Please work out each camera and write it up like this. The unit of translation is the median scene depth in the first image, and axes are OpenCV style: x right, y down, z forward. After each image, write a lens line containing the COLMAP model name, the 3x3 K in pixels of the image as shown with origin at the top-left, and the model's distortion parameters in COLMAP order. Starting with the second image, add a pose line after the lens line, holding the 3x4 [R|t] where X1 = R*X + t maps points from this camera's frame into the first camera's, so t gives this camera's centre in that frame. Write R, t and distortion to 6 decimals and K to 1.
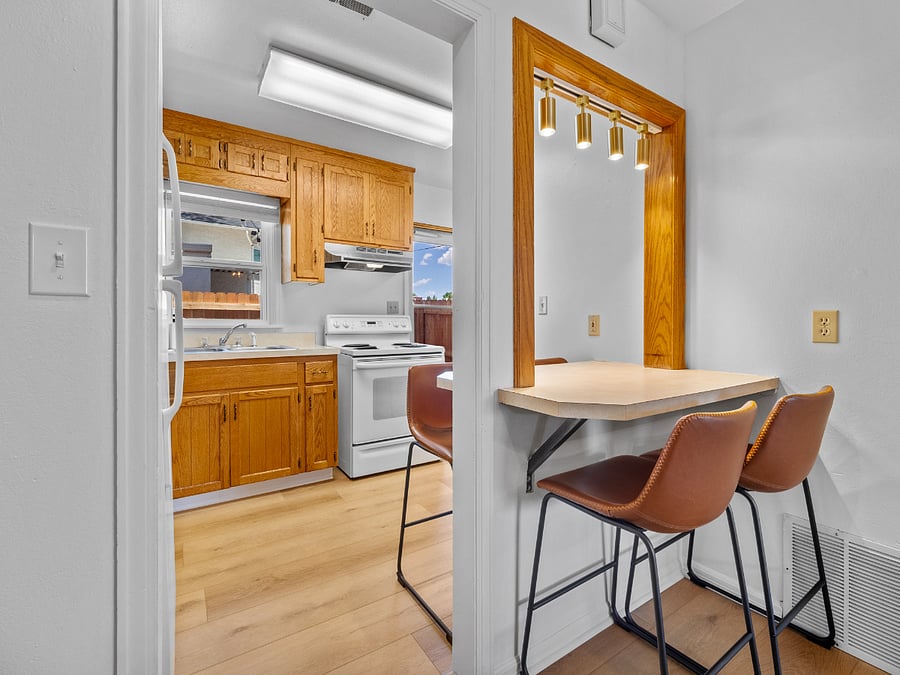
lens RADIAL K [[404.3, 0, 450.0], [0, 404.3, 337.5], [0, 0, 1]] dist [-0.000026, -0.000064]
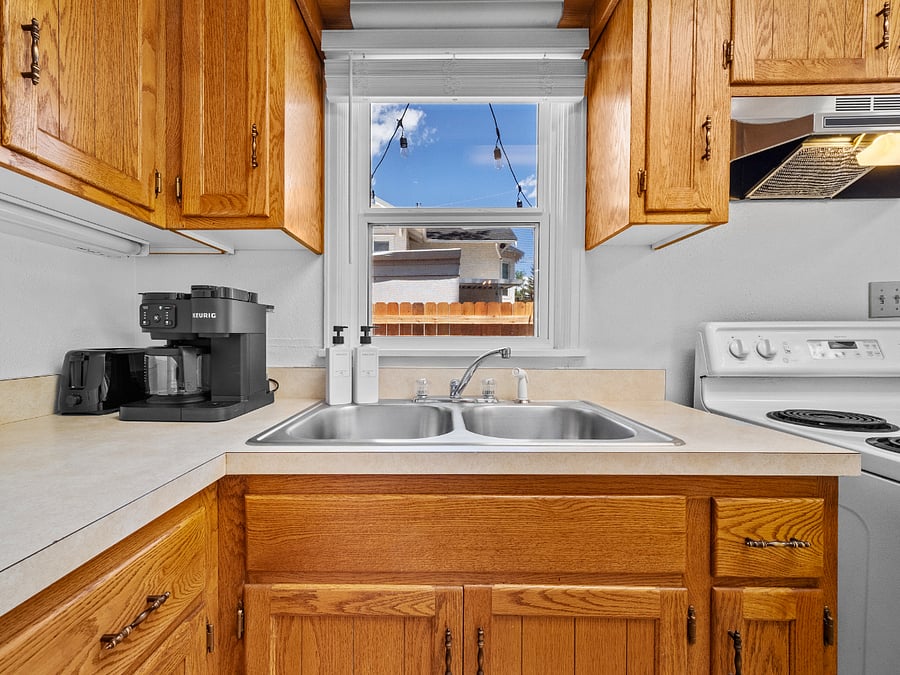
lens RADIAL K [[404.3, 0, 450.0], [0, 404.3, 337.5], [0, 0, 1]] dist [-0.000026, -0.000064]
pose [[0.840760, -0.005789, -0.541377, -0.348893], [-0.016286, 0.999220, -0.035976, -0.029996], [0.541163, 0.039064, 0.840010, 0.658042]]
